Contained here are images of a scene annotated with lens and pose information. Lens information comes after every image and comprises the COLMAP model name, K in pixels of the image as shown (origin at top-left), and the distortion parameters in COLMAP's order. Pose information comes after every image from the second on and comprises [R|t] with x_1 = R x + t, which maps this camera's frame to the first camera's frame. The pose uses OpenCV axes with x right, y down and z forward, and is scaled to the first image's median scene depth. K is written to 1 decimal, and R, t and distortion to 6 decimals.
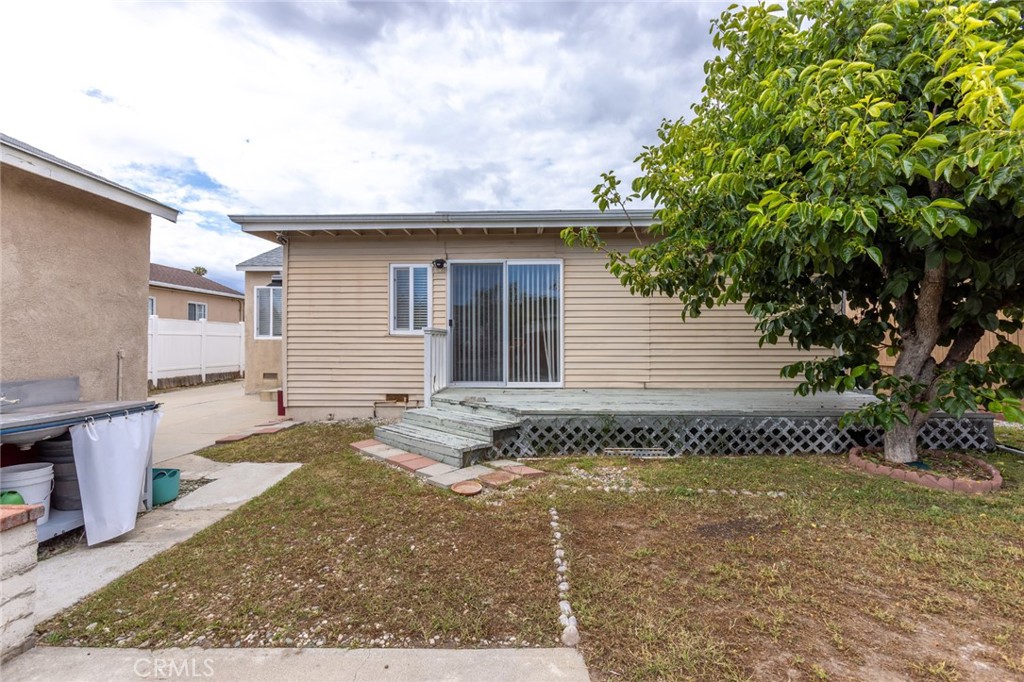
lens RADIAL K [[500.7, 0, 502.2], [0, 500.7, 335.3], [0, 0, 1]] dist [-0.005829, -0.000099]
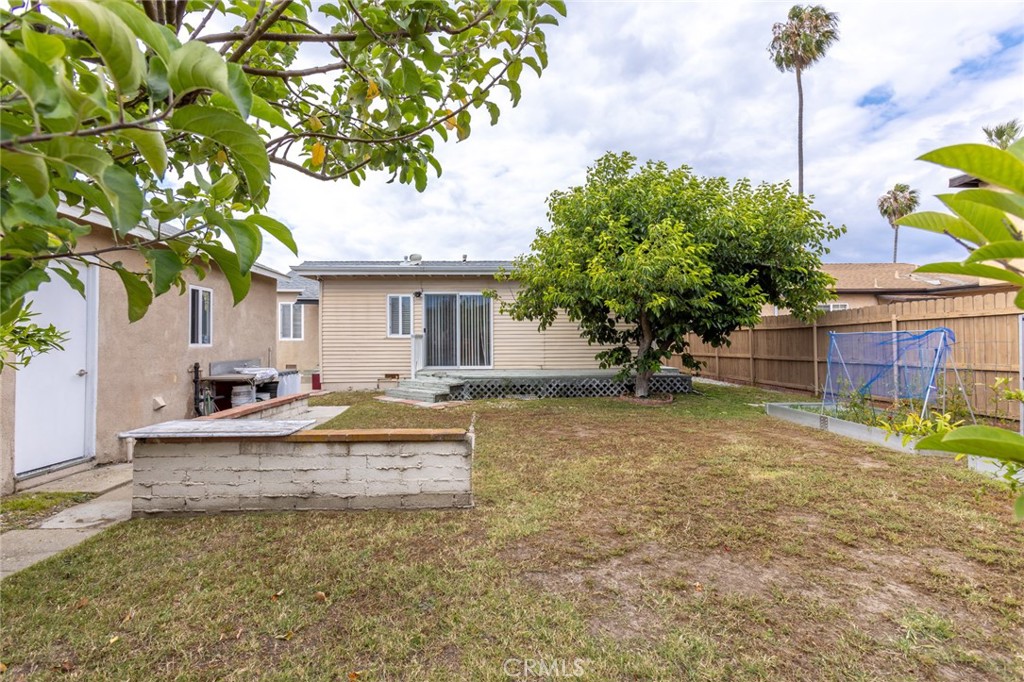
lens RADIAL K [[500.7, 0, 512.2], [0, 500.7, 335.2], [0, 0, 1]] dist [-0.005829, -0.000099]
pose [[0.995320, -0.004022, 0.096547, 0.035785], [0.003697, 0.999987, 0.003542, -0.020485], [-0.096560, -0.003168, 0.995322, -0.985755]]
